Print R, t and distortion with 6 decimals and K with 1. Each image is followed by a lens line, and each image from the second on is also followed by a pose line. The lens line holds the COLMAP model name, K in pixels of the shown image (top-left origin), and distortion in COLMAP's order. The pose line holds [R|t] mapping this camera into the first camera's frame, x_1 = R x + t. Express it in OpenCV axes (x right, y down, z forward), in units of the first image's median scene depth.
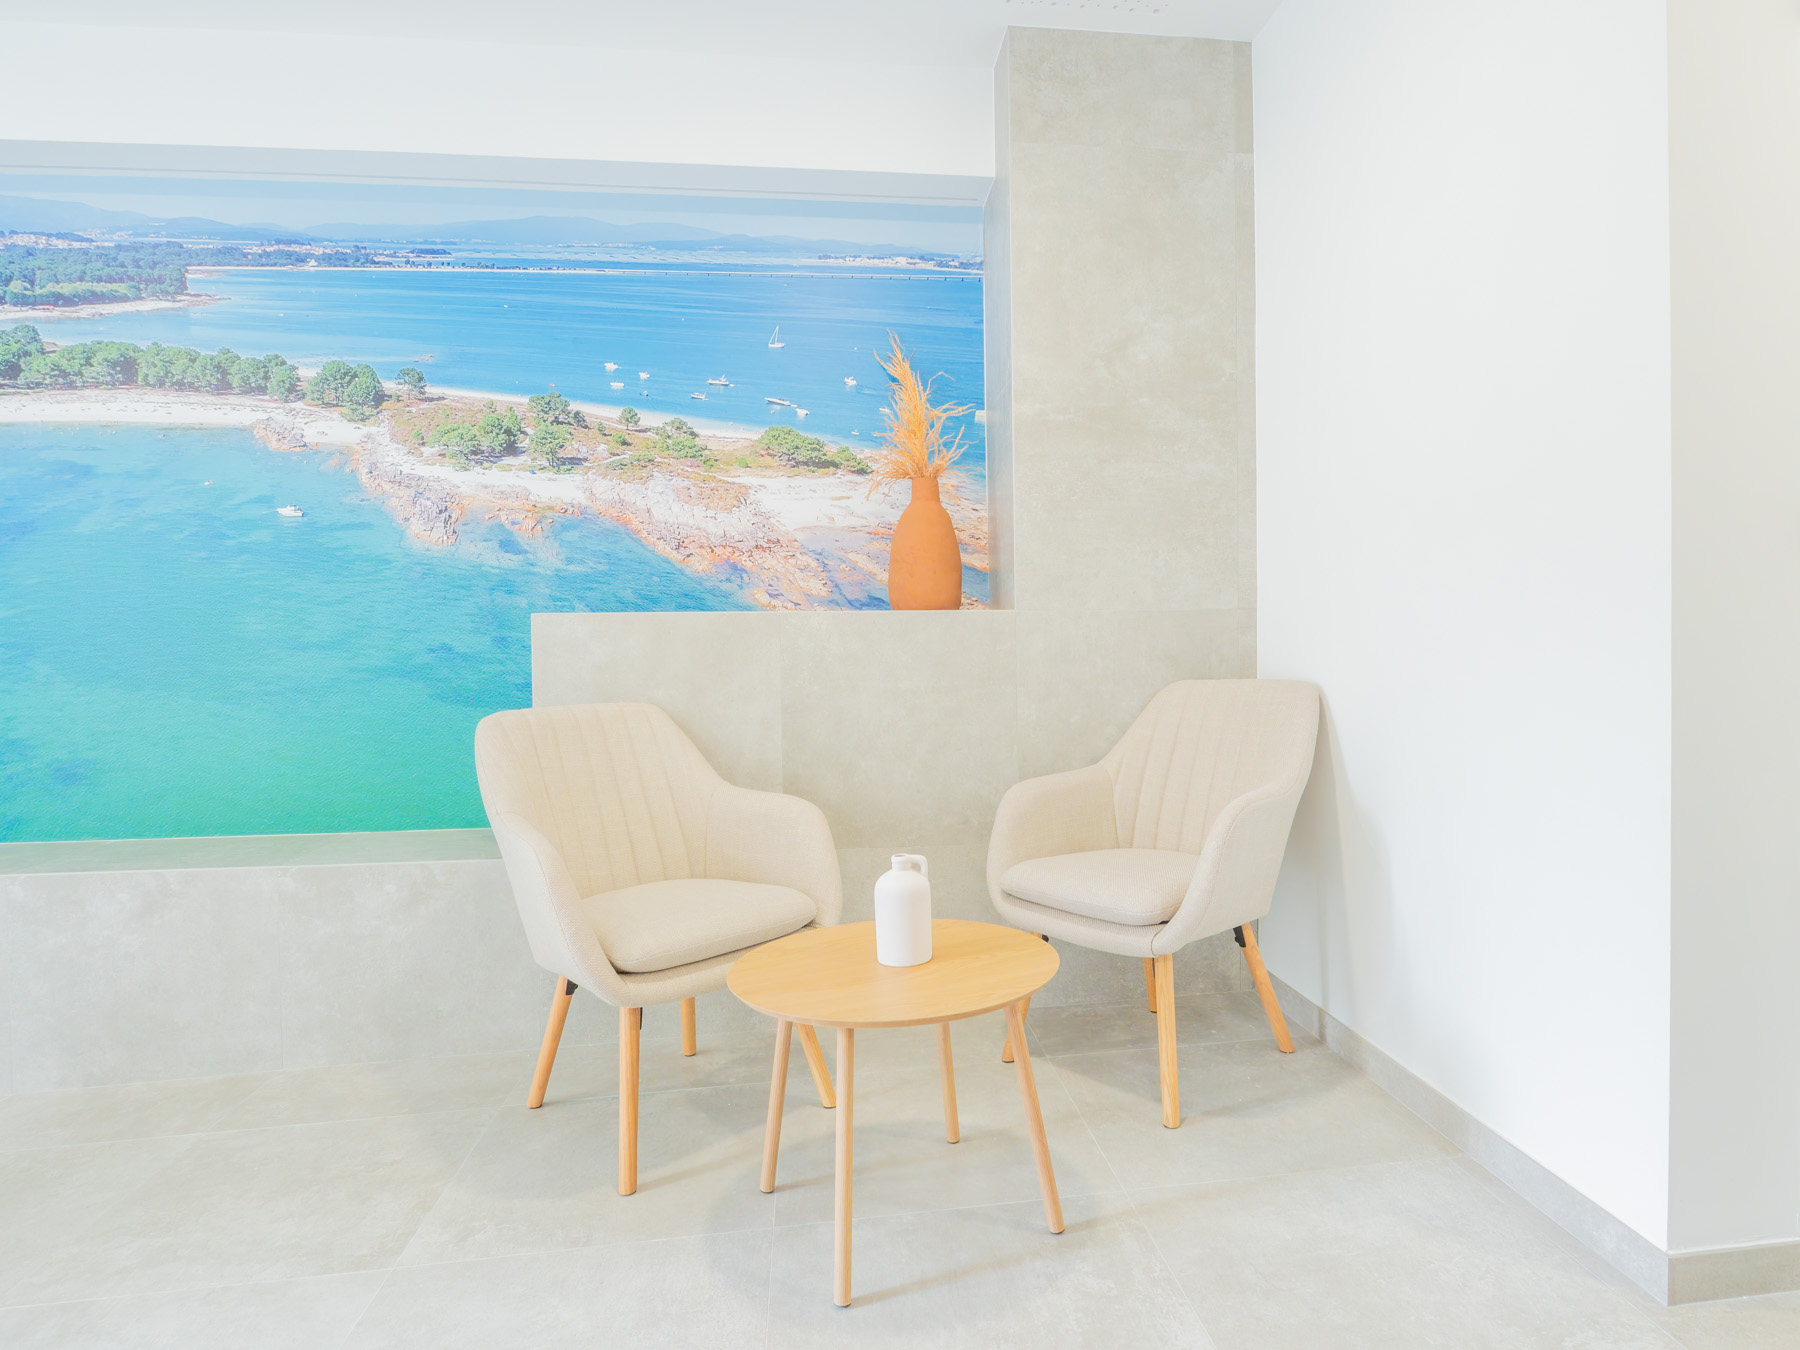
lens RADIAL K [[1057.7, 0, 892.4], [0, 1057.7, 666.0], [0, 0, 1]] dist [-0.004117, -0.011759]
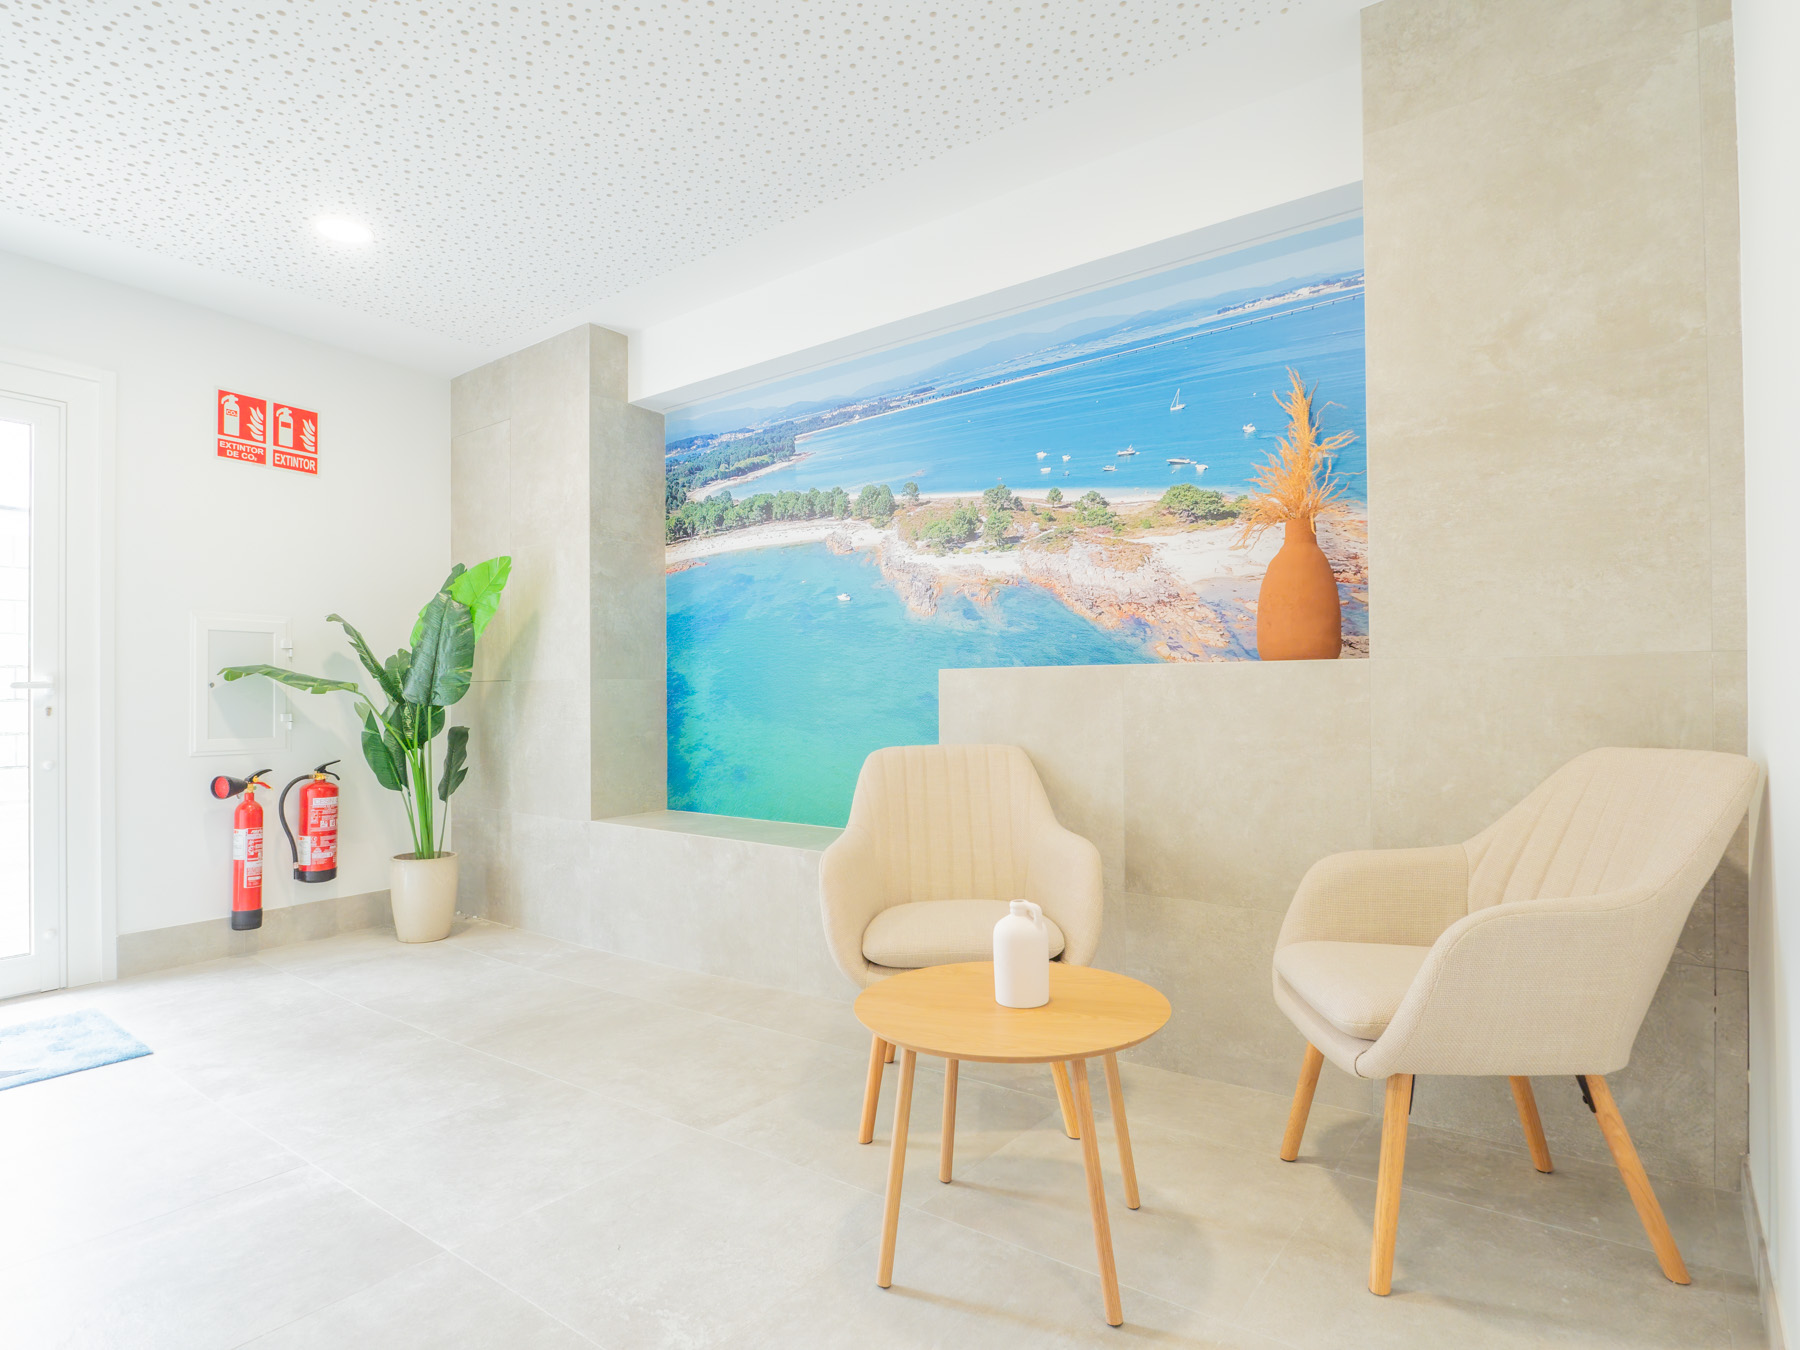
lens RADIAL K [[943.5, 0, 865.5], [0, 943.5, 688.6], [0, 0, 1]] dist [-0.002826, -0.009333]
pose [[0.711625, 0.002956, -0.702553, 0.328821], [-0.015902, 0.999803, -0.011901, -0.010783], [0.702379, 0.019641, 0.711532, 0.130690]]
